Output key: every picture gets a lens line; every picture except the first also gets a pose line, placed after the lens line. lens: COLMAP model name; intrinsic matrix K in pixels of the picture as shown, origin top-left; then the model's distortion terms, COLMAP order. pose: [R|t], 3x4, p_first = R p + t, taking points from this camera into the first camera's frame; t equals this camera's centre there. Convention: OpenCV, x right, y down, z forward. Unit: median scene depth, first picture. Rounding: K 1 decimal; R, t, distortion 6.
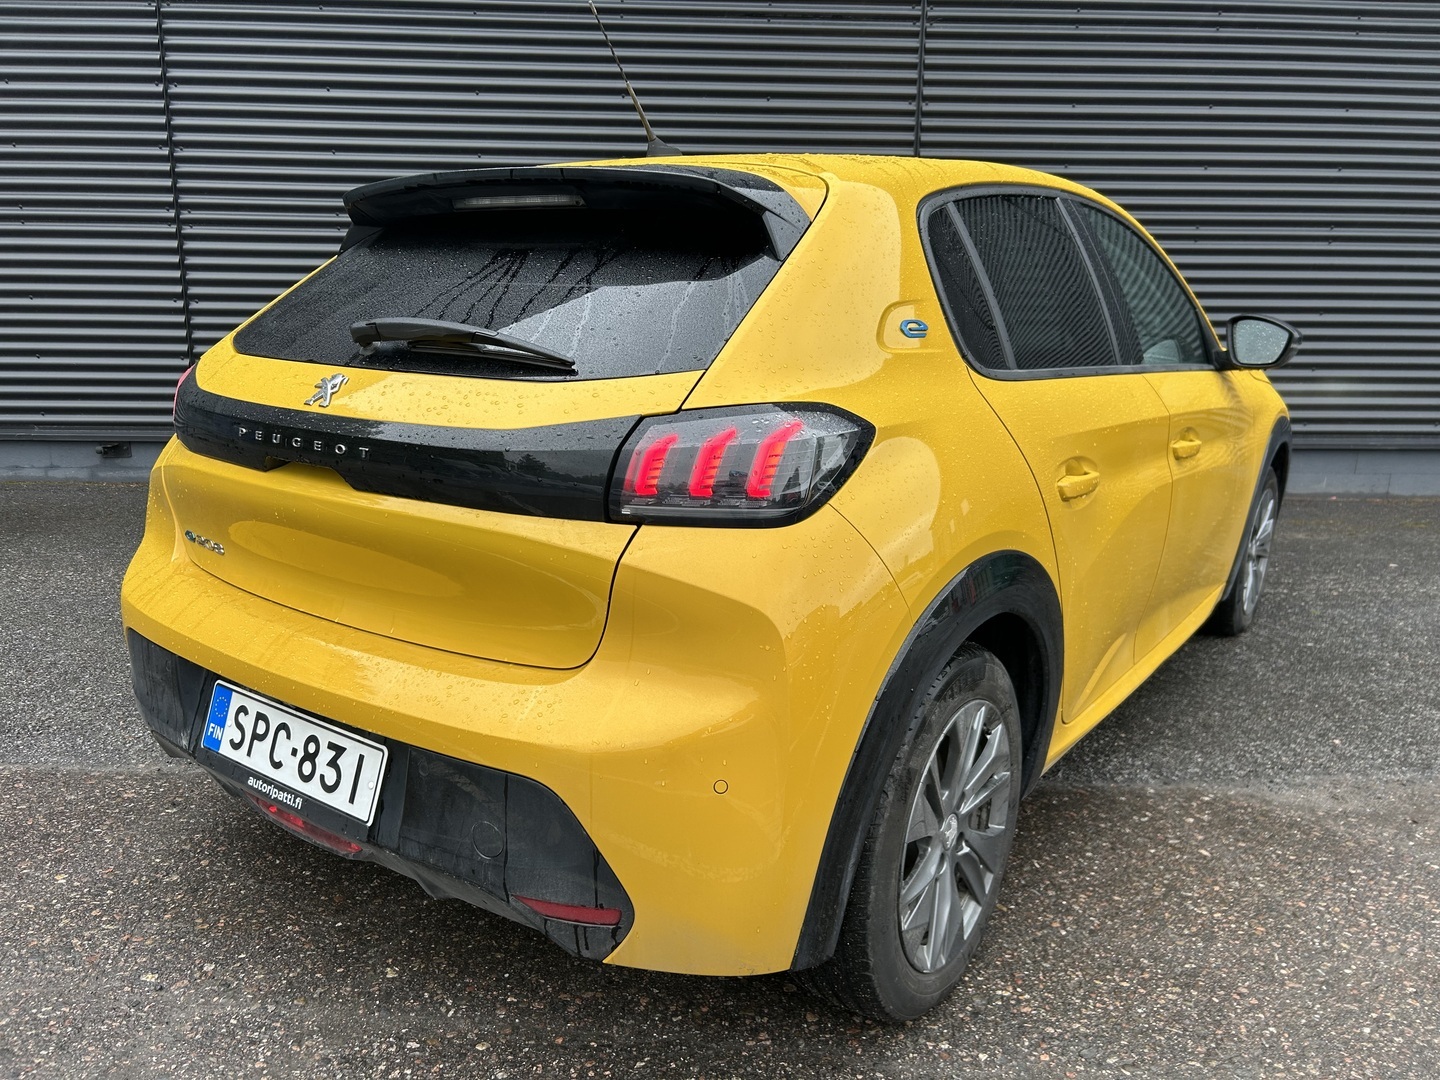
lens RADIAL K [[1082.3, 0, 712.9], [0, 1082.3, 540.3], [0, 0, 1]] dist [0.049594, -0.054499]
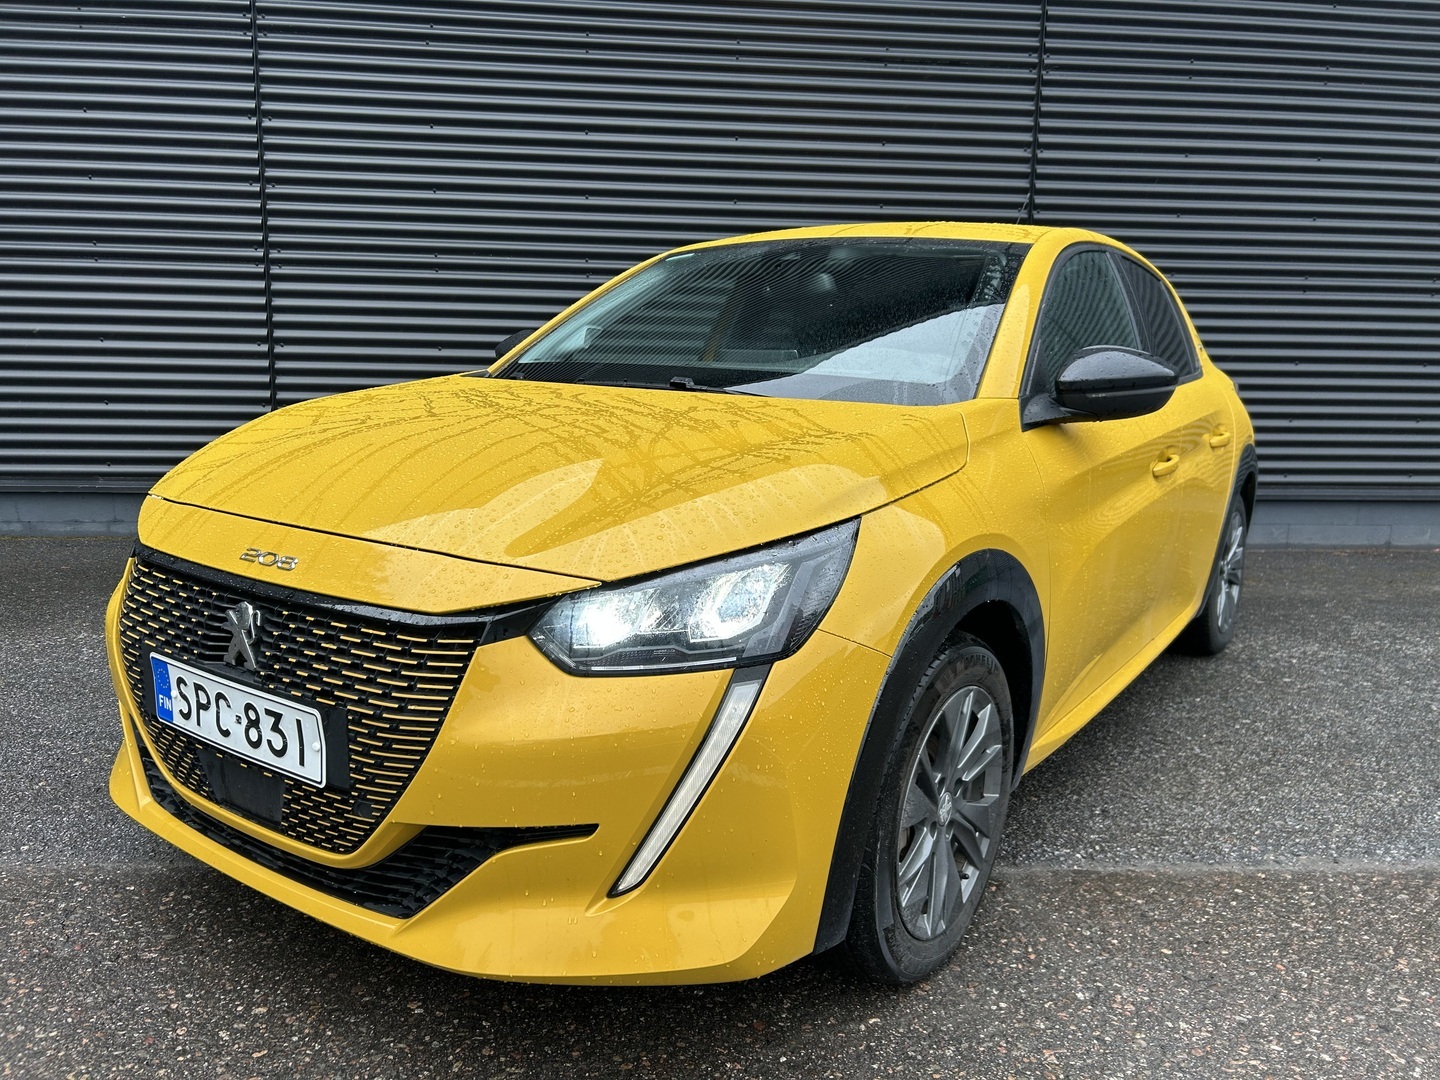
lens RADIAL K [[1082.3, 0, 712.1], [0, 1082.3, 537.8], [0, 0, 1]] dist [0.049594, -0.054499]
pose [[0.998481, -0.003257, 0.055007, -0.397334], [0.006198, 0.998555, -0.053389, -0.001762], [-0.054754, 0.053649, 0.997058, 0.134483]]
